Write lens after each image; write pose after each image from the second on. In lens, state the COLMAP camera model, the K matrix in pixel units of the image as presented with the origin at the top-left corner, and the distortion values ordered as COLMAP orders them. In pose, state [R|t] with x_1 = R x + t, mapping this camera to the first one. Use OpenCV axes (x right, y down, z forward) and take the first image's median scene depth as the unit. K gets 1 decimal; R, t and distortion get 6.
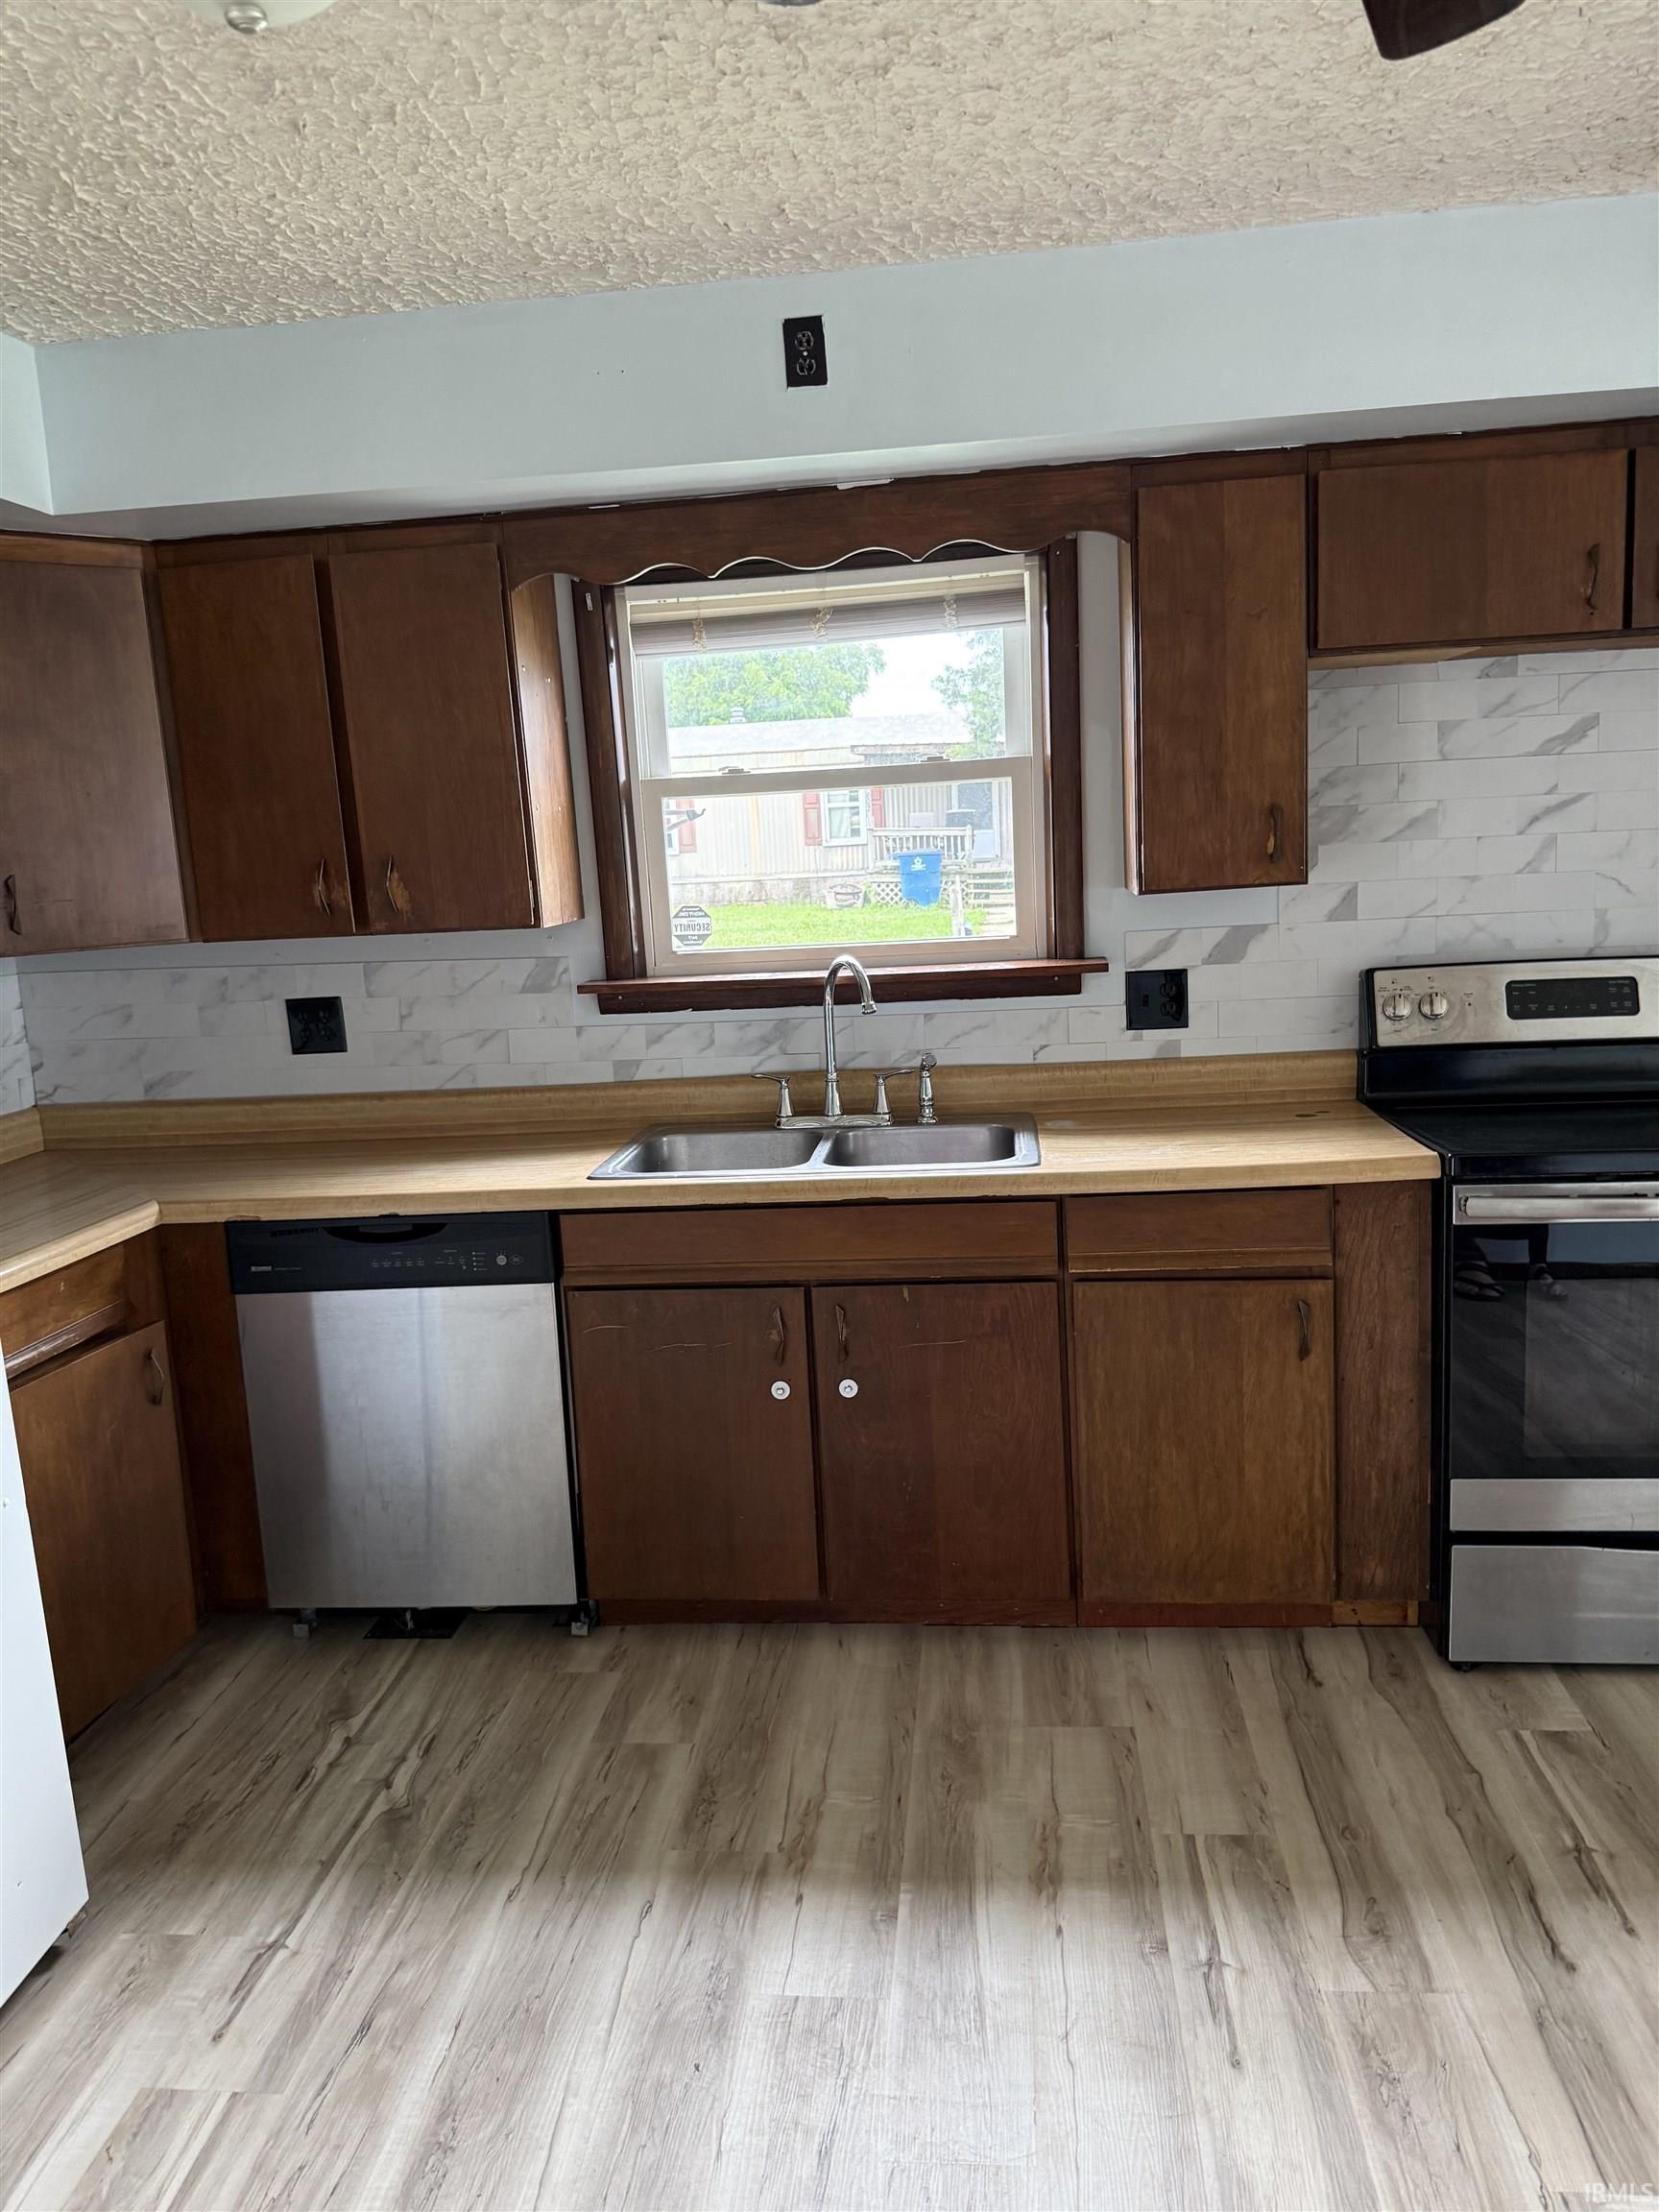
lens RADIAL K [[1582.3, 0, 829.5], [0, 1582.3, 1106.0], [0, 0, 1]] dist [0.015859, -0.066070]
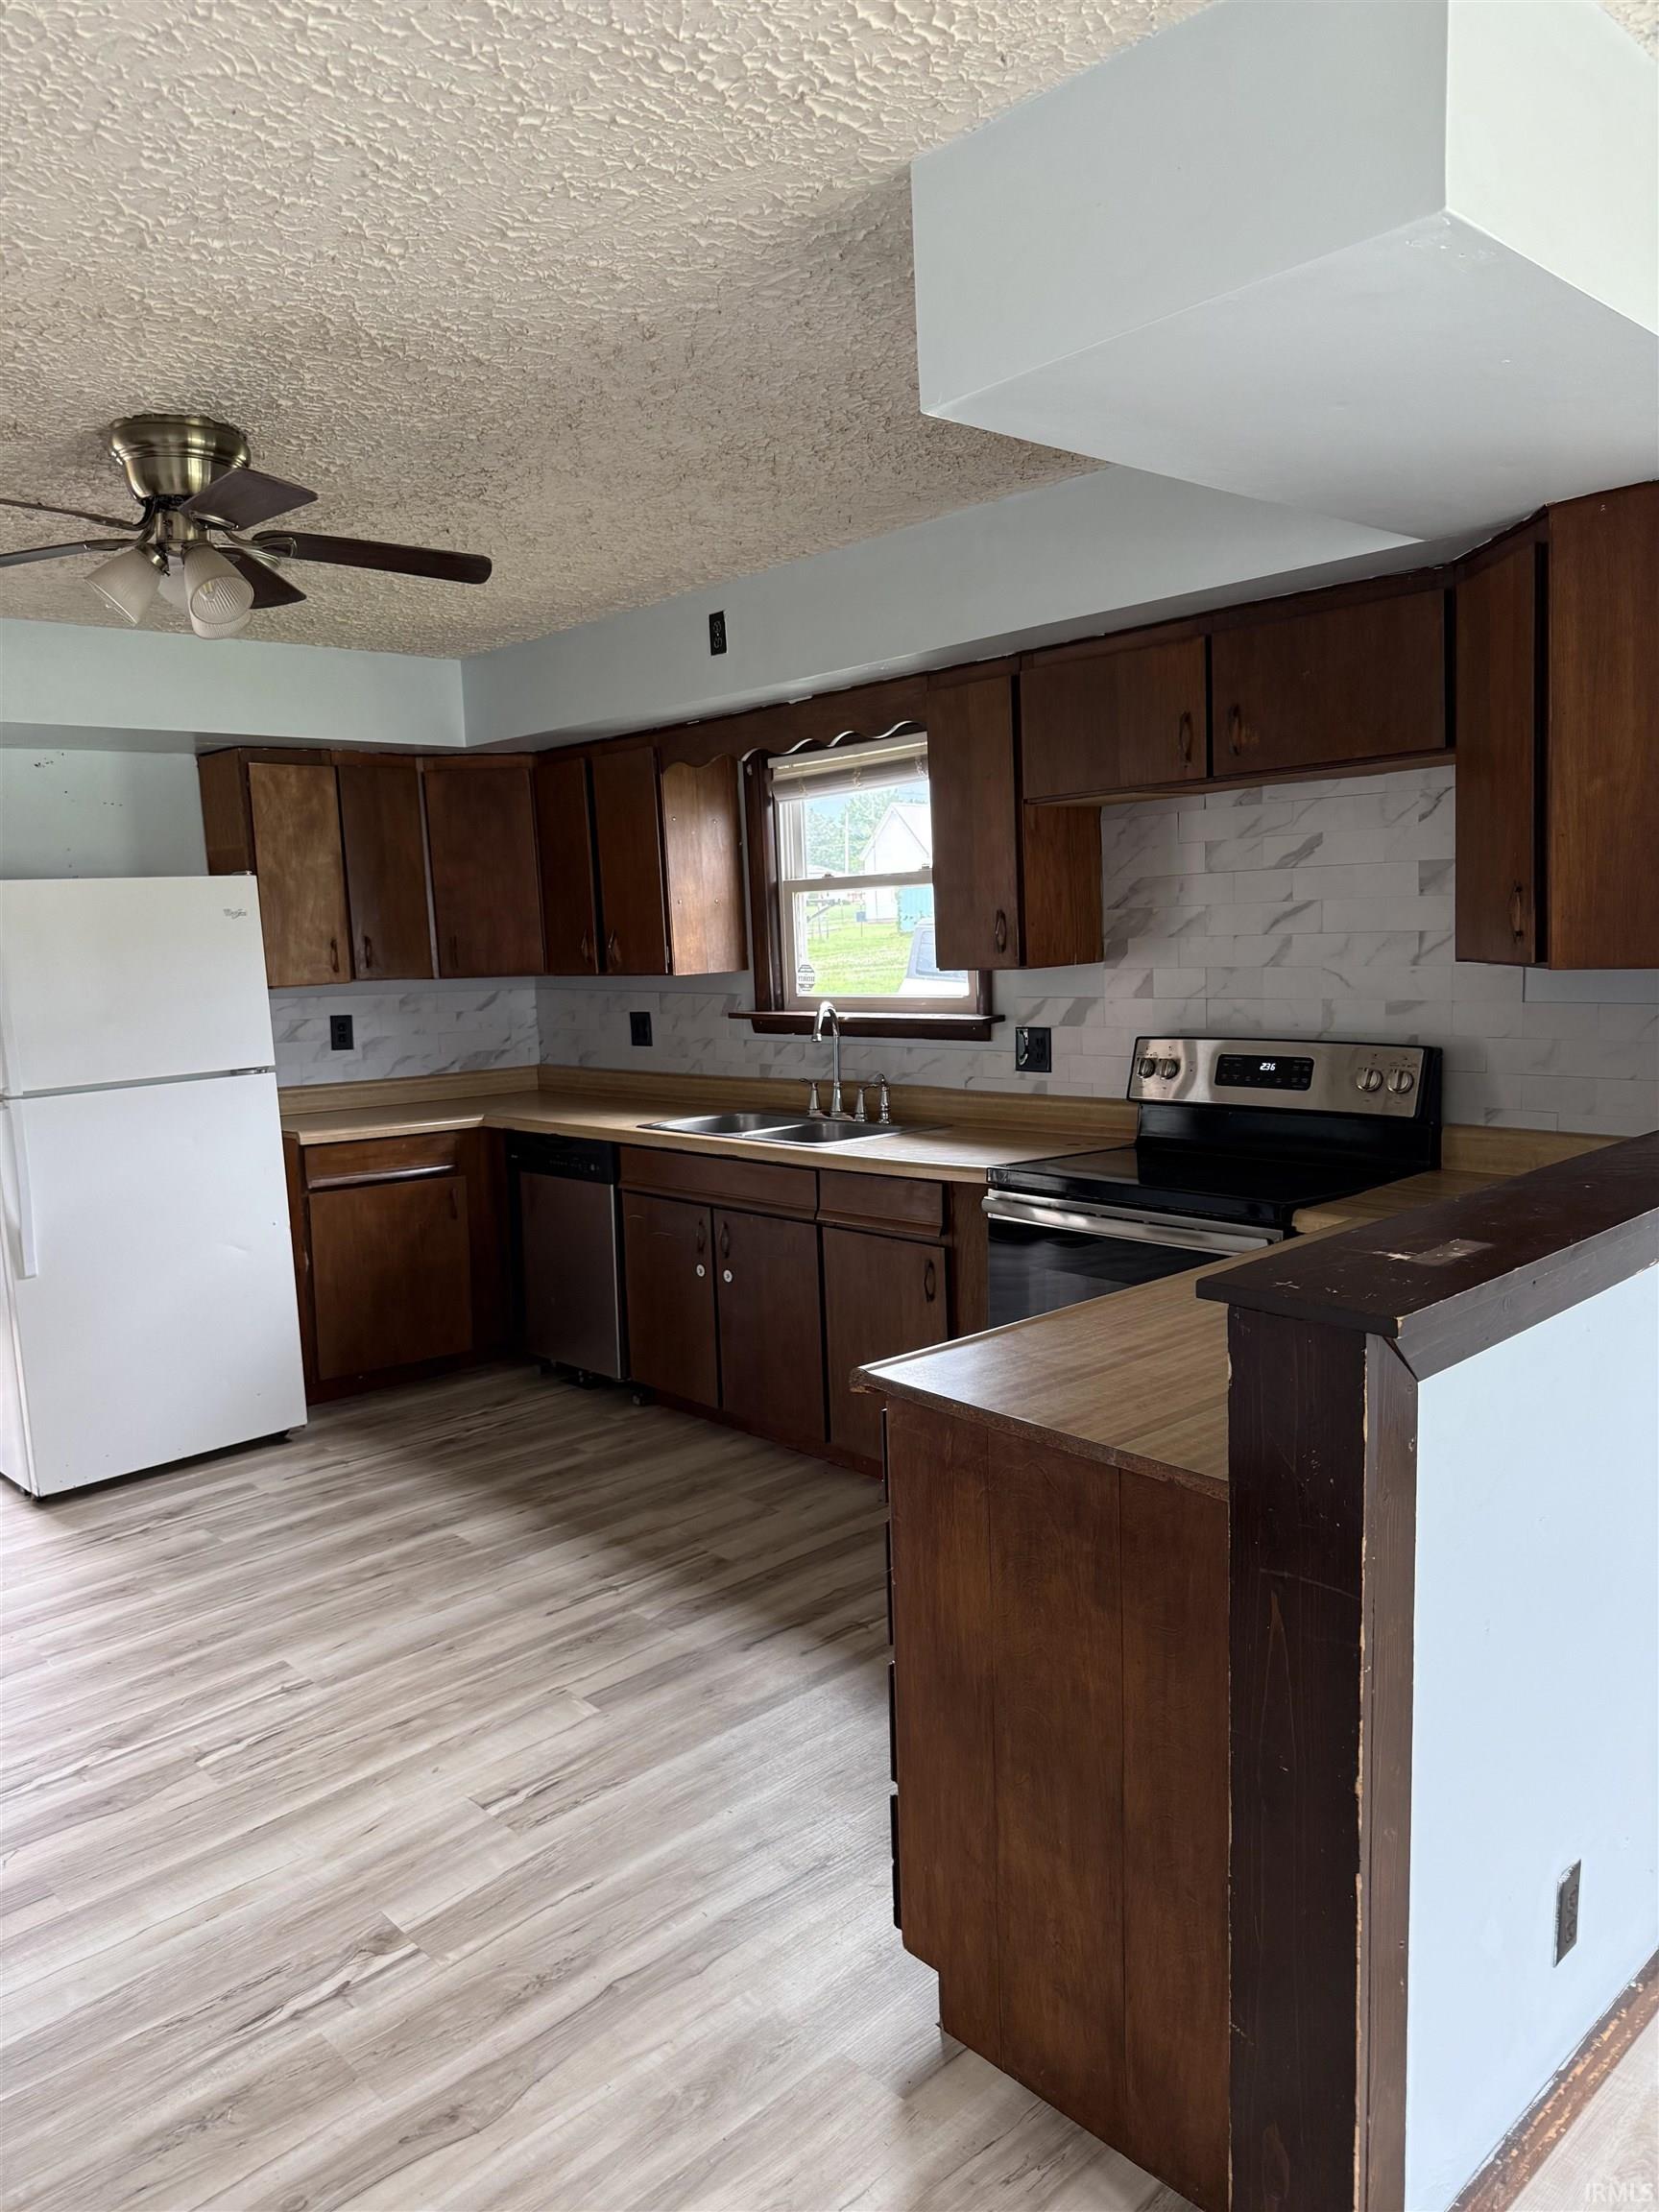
lens RADIAL K [[1562.9, 0, 825.3], [0, 1562.9, 1147.5], [0, 0, 1]] dist [-0.000928, 0.001946]
pose [[0.753822, 0.114819, -0.646970, 0.988016], [-0.105483, 0.992990, 0.053323, -0.039114], [0.648557, 0.028049, 0.760649, -0.119447]]
